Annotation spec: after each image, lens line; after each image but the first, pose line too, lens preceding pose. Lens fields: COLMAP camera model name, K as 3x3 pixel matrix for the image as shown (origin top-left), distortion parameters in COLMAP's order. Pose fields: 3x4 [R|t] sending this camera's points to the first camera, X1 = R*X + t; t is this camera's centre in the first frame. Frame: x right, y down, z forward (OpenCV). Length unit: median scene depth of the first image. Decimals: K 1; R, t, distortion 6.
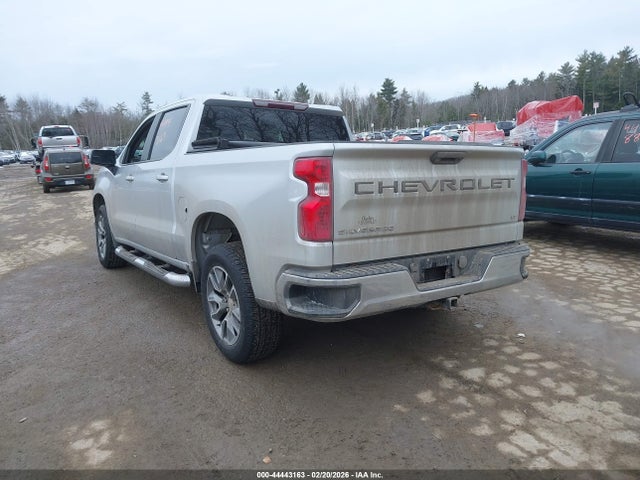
lens RADIAL K [[495.4, 0, 322.0], [0, 495.4, 236.4], [0, 0, 1]] dist [0.004370, -0.002734]
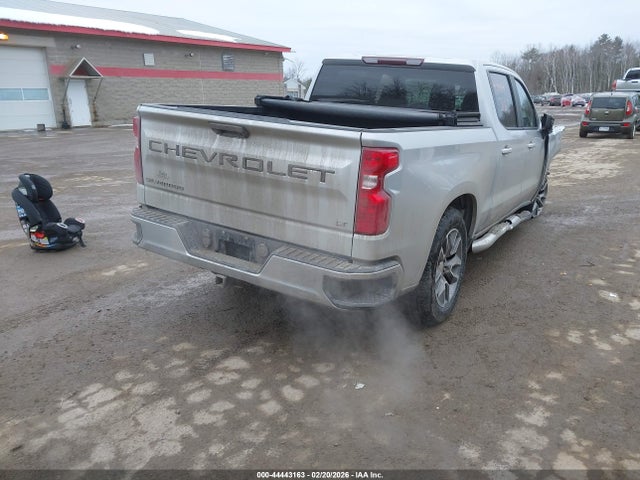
lens RADIAL K [[495.4, 0, 334.7], [0, 495.4, 238.7], [0, 0, 1]] dist [0.004370, -0.002734]
pose [[0.418116, 0.299095, -0.857742, 1.189567], [-0.195815, 0.951717, 0.236412, -0.222764], [0.887037, 0.069111, 0.456496, 0.762892]]
